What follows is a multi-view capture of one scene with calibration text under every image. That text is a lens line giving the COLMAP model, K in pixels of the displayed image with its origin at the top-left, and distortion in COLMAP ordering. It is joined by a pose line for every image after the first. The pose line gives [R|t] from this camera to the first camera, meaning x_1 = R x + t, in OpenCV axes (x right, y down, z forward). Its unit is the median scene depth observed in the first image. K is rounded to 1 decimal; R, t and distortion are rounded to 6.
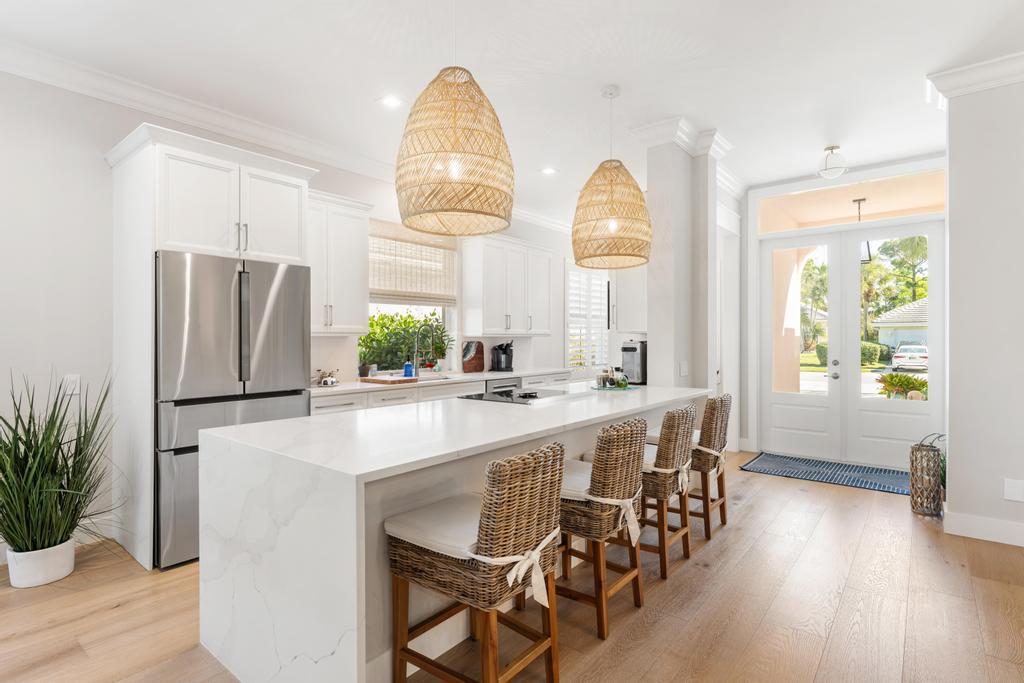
lens RADIAL K [[510.3, 0, 514.0], [0, 510.3, 341.3], [0, 0, 1]] dist [-0.000636, -0.000195]
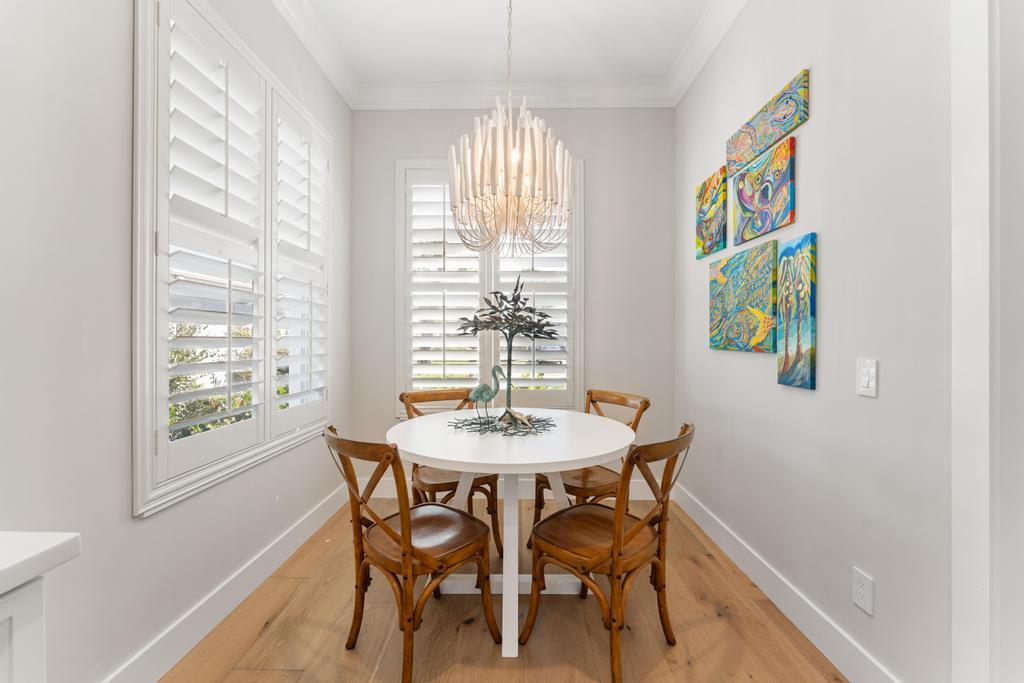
lens RADIAL K [[411.4, 0, 513.3], [0, 411.4, 342.2], [0, 0, 1]] dist [-0.002071, 0.000152]
pose [[0.787839, 0.000036, 0.615882, 0.184552], [0.001100, 0.999998, -0.001466, 0.018739], [-0.615881, 0.001833, 0.787837, 1.186780]]
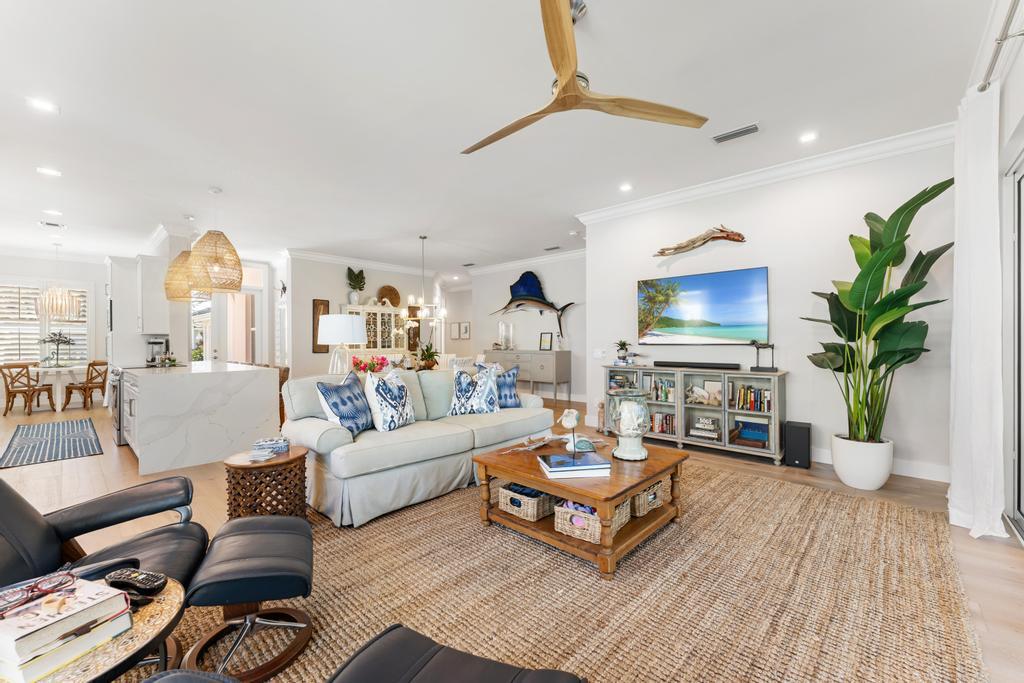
lens RADIAL K [[411.4, 0, 513.3], [0, 411.4, 342.2], [0, 0, 1]] dist [-0.002071, 0.000152]
pose [[0.060750, 0.002799, 0.998149, -1.006191], [0.008445, 0.999959, -0.003318, 0.024634], [-0.998117, 0.008631, 0.060723, -0.297468]]
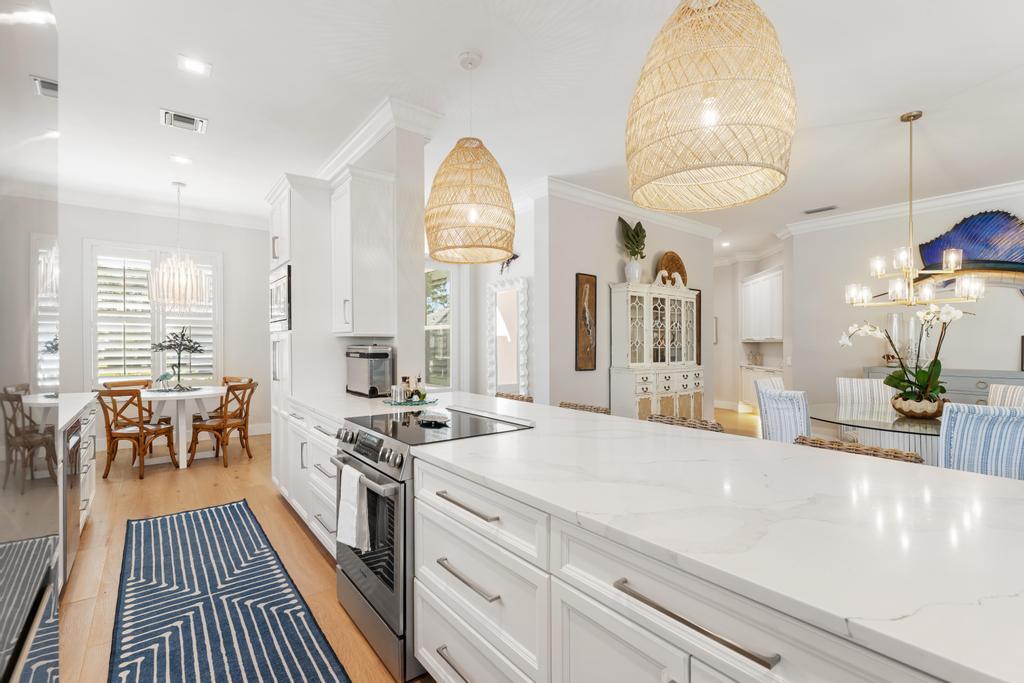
lens RADIAL K [[459.9, 0, 510.7], [0, 459.9, 348.0], [0, 0, 1]] dist [0.000345, -0.000023]
pose [[0.227443, -0.004858, 0.973779, -0.408863], [0.001436, 0.999988, 0.004653, -0.000131], [-0.973790, 0.000340, 0.227447, 0.544140]]
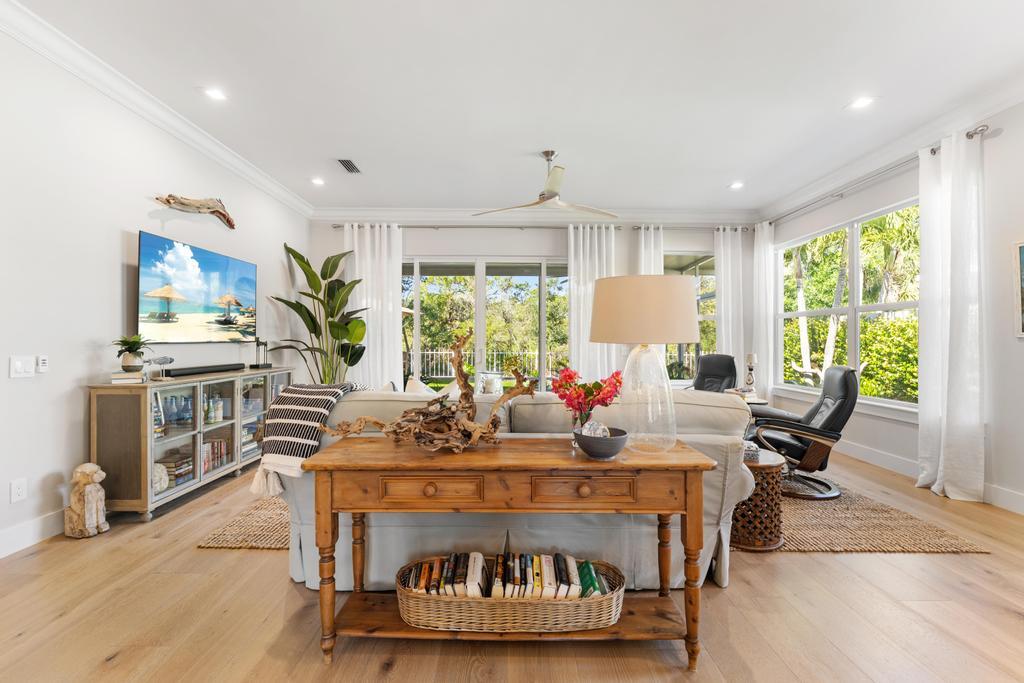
lens RADIAL K [[426.4, 0, 513.9], [0, 426.4, 338.4], [0, 0, 1]] dist [-0.000525, -0.000463]
pose [[-0.765363, -0.001864, -0.643597, 0.069936], [-0.003836, 0.999991, 0.001666, 0.019120], [0.643588, 0.003744, -0.765363, 0.277162]]
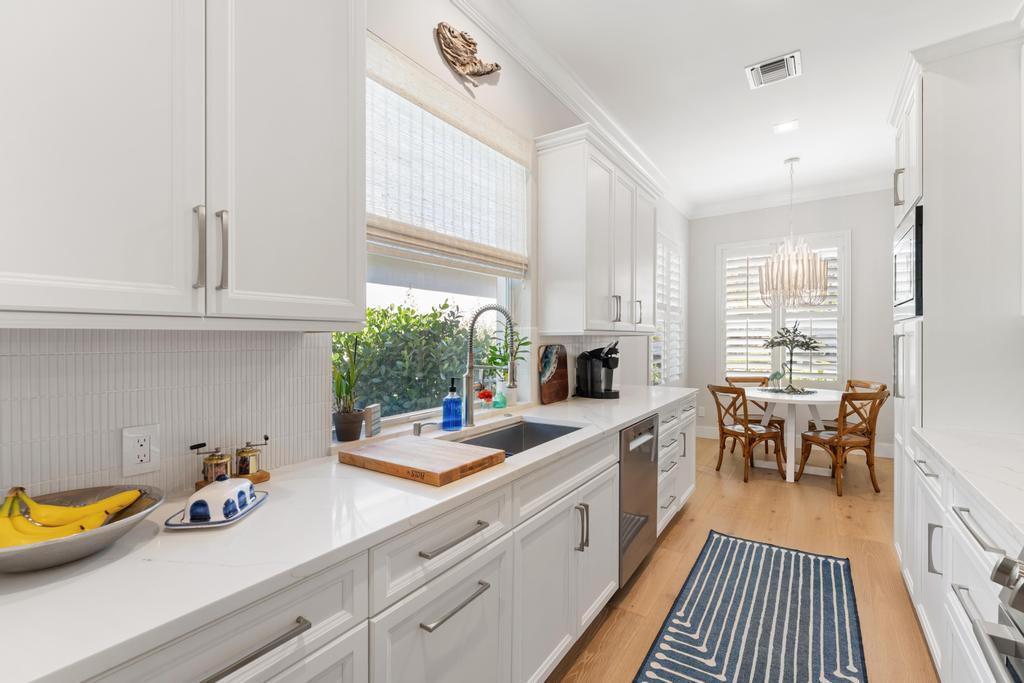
lens RADIAL K [[443.3, 0, 513.1], [0, 443.3, 348.6], [0, 0, 1]] dist [-0.000467, -0.000467]
pose [[0.996705, -0.006956, 0.080814, -0.198893], [0.005973, 0.999905, 0.012390, -0.002536], [-0.080892, -0.011867, 0.996652, 0.664225]]
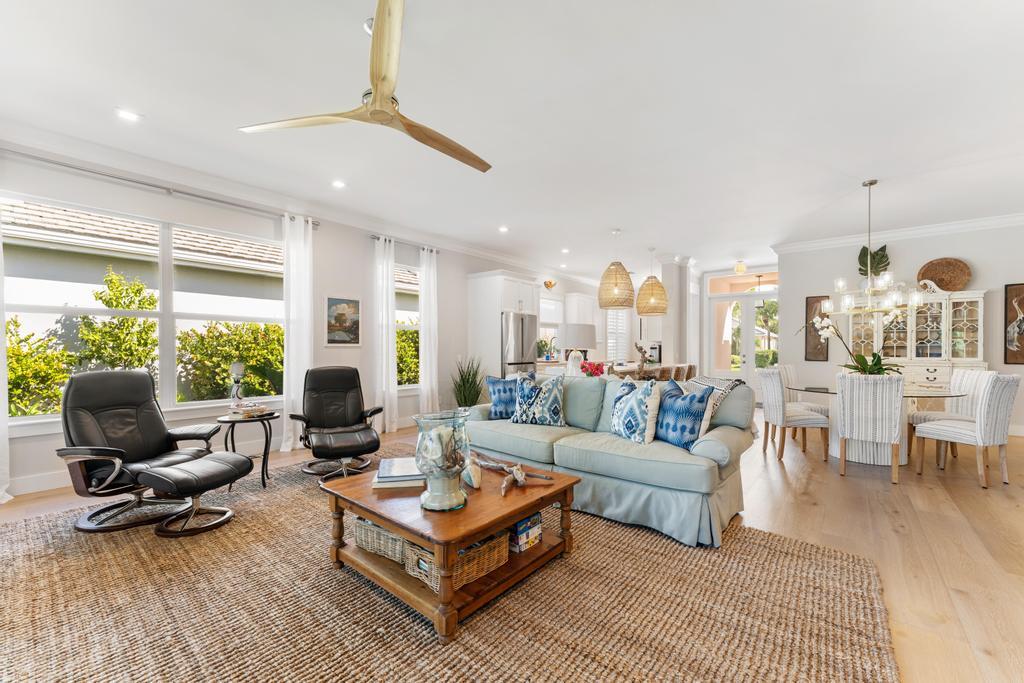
lens RADIAL K [[415.0, 0, 511.1], [0, 415.0, 353.7], [0, 0, 1]] dist [-0.001233, -0.000197]
pose [[0.999990, 0.003832, -0.002292, -0.382554], [-0.003814, 0.999964, 0.007573, 0.025399], [0.002321, -0.007565, 0.999969, -0.827413]]
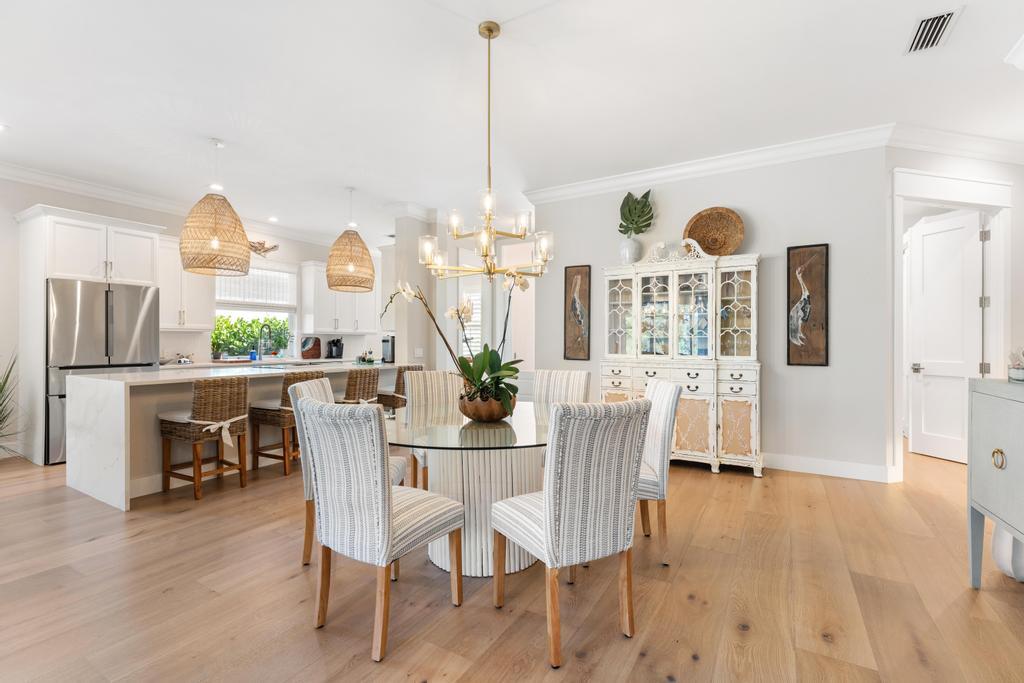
lens RADIAL K [[454.3, 0, 513.3], [0, 454.3, 344.8], [0, 0, 1]] dist [-0.000536, 0.000044]
pose [[0.989349, 0.004832, 0.145482, 0.368317], [-0.005009, 0.999987, 0.000852, 0.021349], [-0.145476, -0.001571, 0.989360, -0.432611]]
